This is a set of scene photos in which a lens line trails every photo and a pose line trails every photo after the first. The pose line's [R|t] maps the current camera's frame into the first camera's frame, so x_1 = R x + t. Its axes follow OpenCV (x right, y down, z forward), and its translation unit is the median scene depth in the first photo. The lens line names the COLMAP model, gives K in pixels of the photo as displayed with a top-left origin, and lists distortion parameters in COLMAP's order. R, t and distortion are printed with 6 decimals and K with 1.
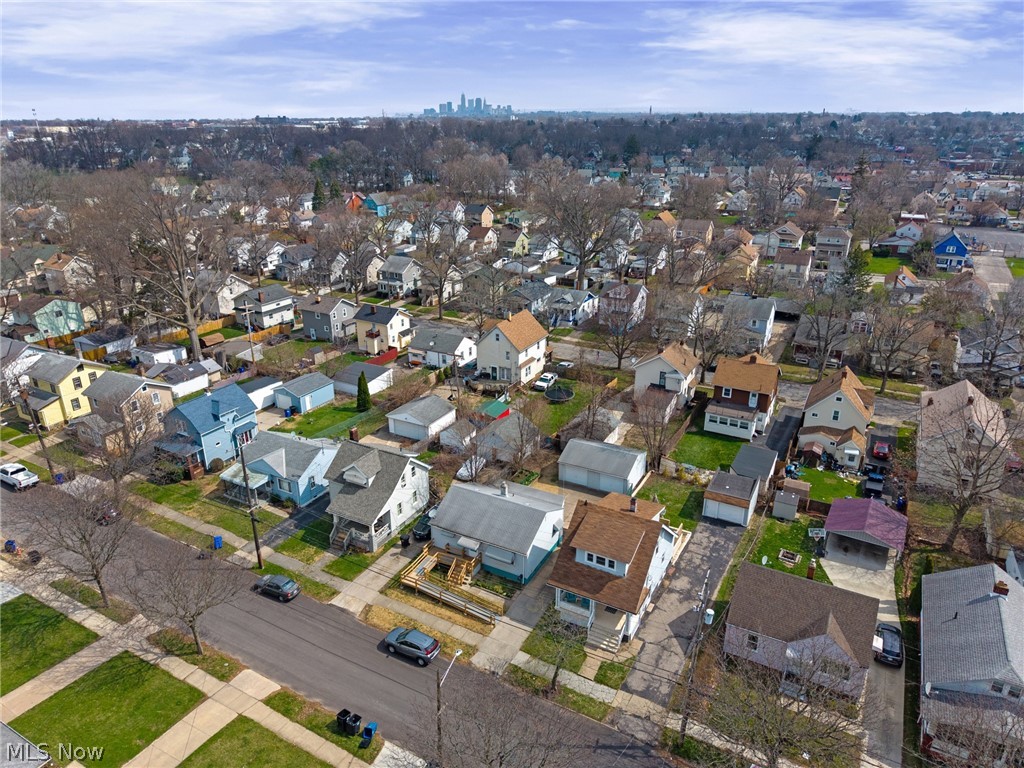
lens RADIAL K [[686.2, 0, 511.2], [0, 686.2, 376.6], [0, 0, 1]] dist [0.033498, -0.024749]
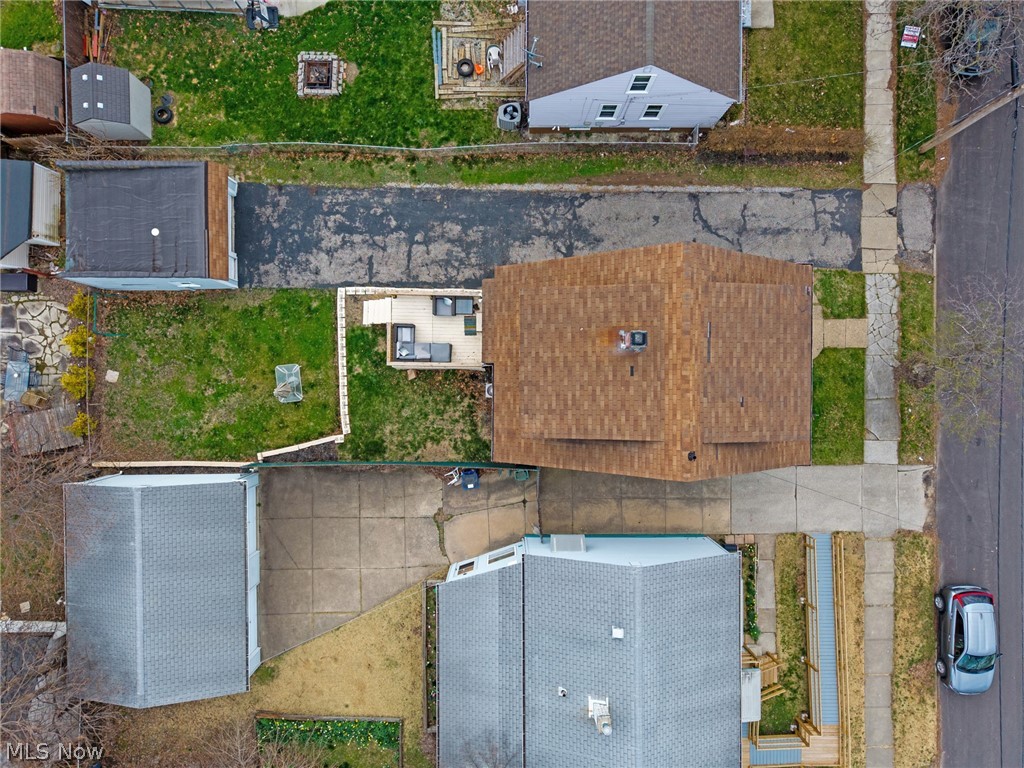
lens RADIAL K [[686.2, 0, 511.0], [0, 686.2, 385.5], [0, 0, 1]] dist [0.033498, -0.024749]
pose [[-0.480171, -0.876990, -0.018023, 0.186726], [0.307228, -0.187388, 0.933004, -0.168400], [-0.821612, 0.442464, 0.359414, 0.889829]]
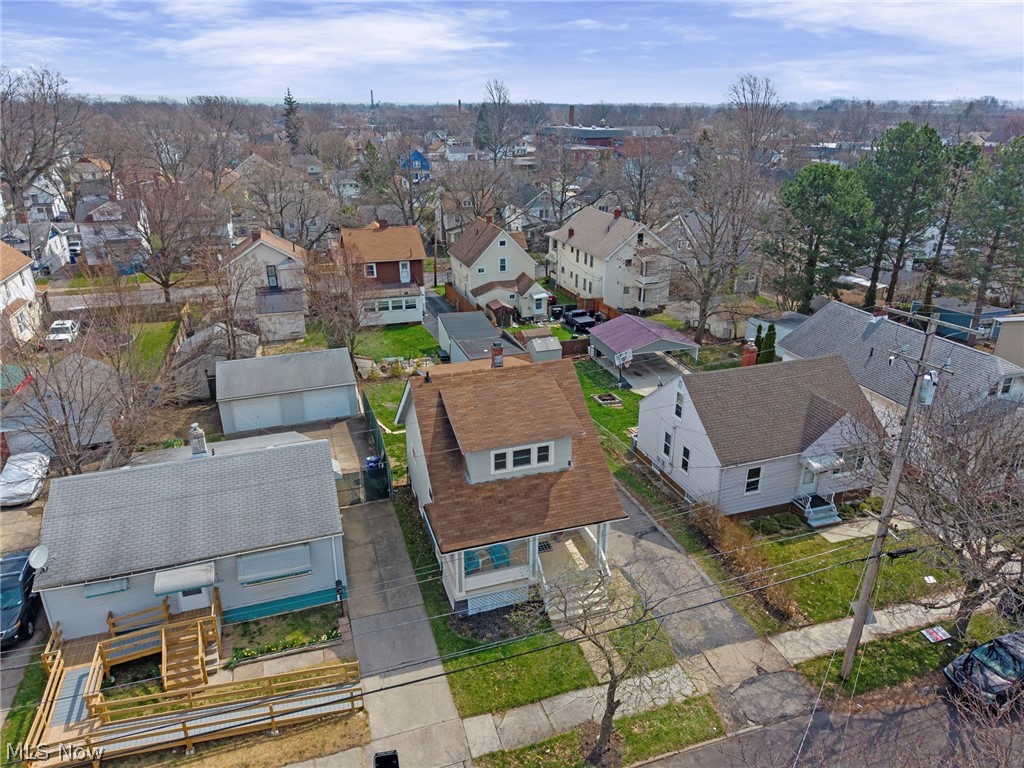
lens RADIAL K [[686.2, 0, 509.2], [0, 686.2, 382.1], [0, 0, 1]] dist [0.033498, -0.024749]
pose [[0.683392, -0.271664, 0.677623, -0.174537], [0.267613, 0.956795, 0.113694, 0.141467], [-0.679233, 0.103643, 0.726567, 0.578057]]
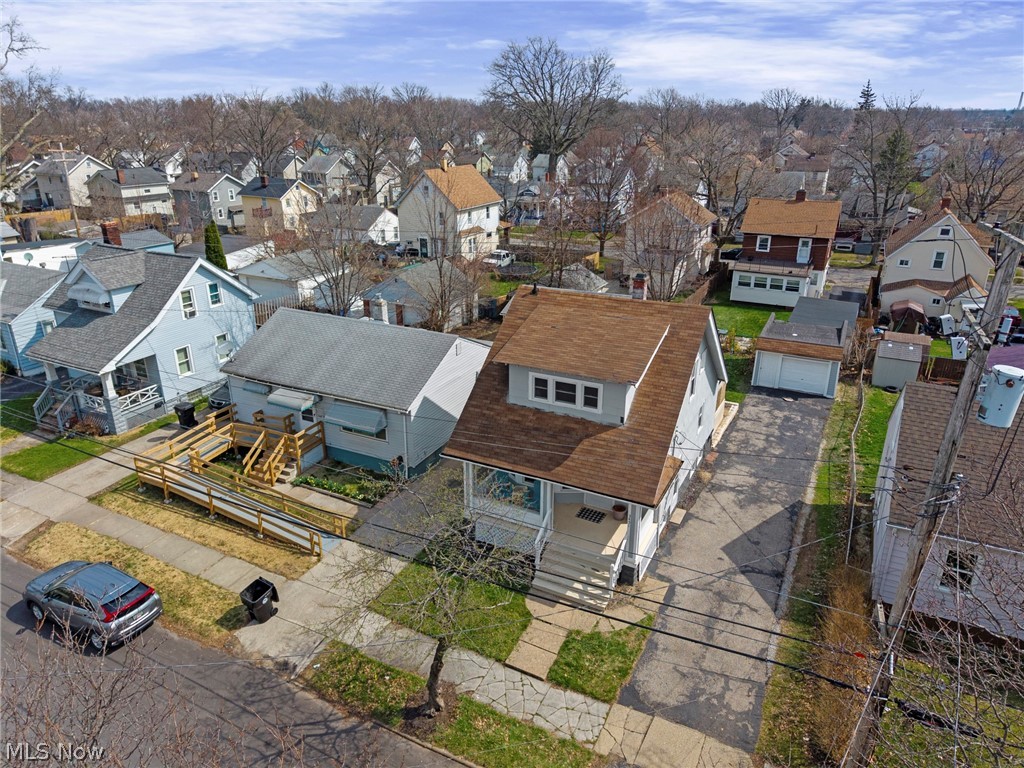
lens RADIAL K [[686.2, 0, 511.3], [0, 686.2, 370.3], [0, 0, 1]] dist [0.033498, -0.024749]
pose [[0.999557, -0.009367, 0.028245, 0.076743], [0.009810, 0.999830, -0.015600, 0.233650], [-0.028095, 0.015870, 0.999479, 0.524014]]
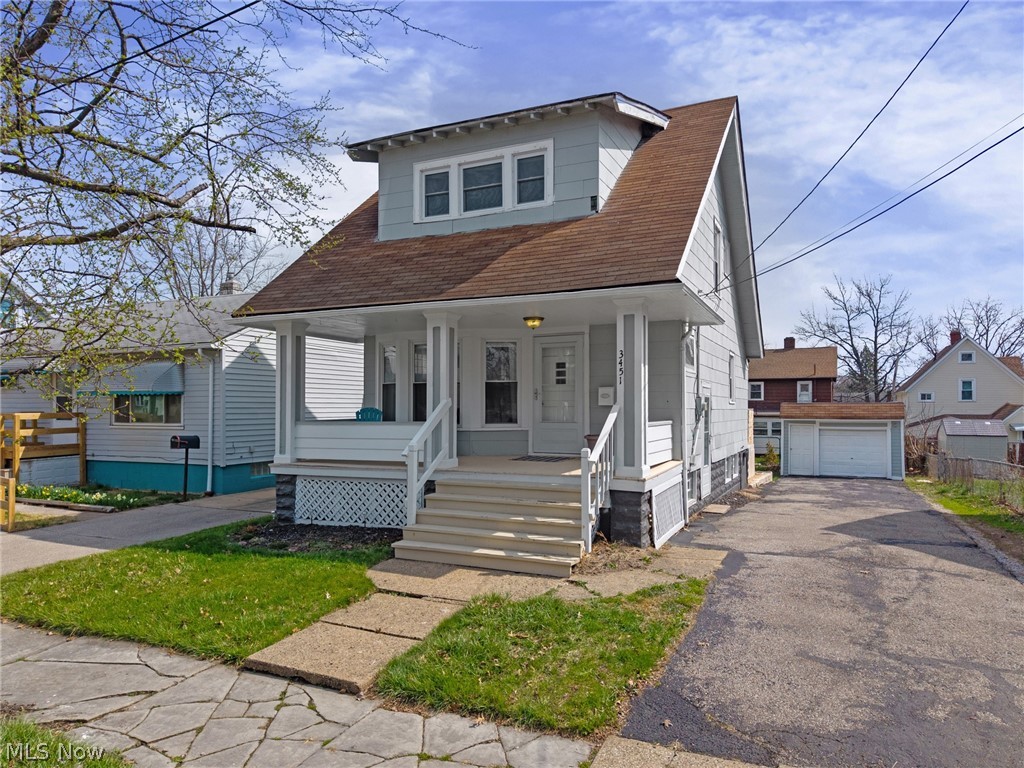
lens RADIAL K [[686.2, 0, 514.0], [0, 686.2, 414.3], [0, 0, 1]] dist [0.033498, -0.024749]
pose [[0.997723, 0.000409, 0.067439, 0.112804], [0.023828, 0.933349, -0.358178, 0.368325], [-0.063090, 0.358969, 0.931215, 0.741597]]
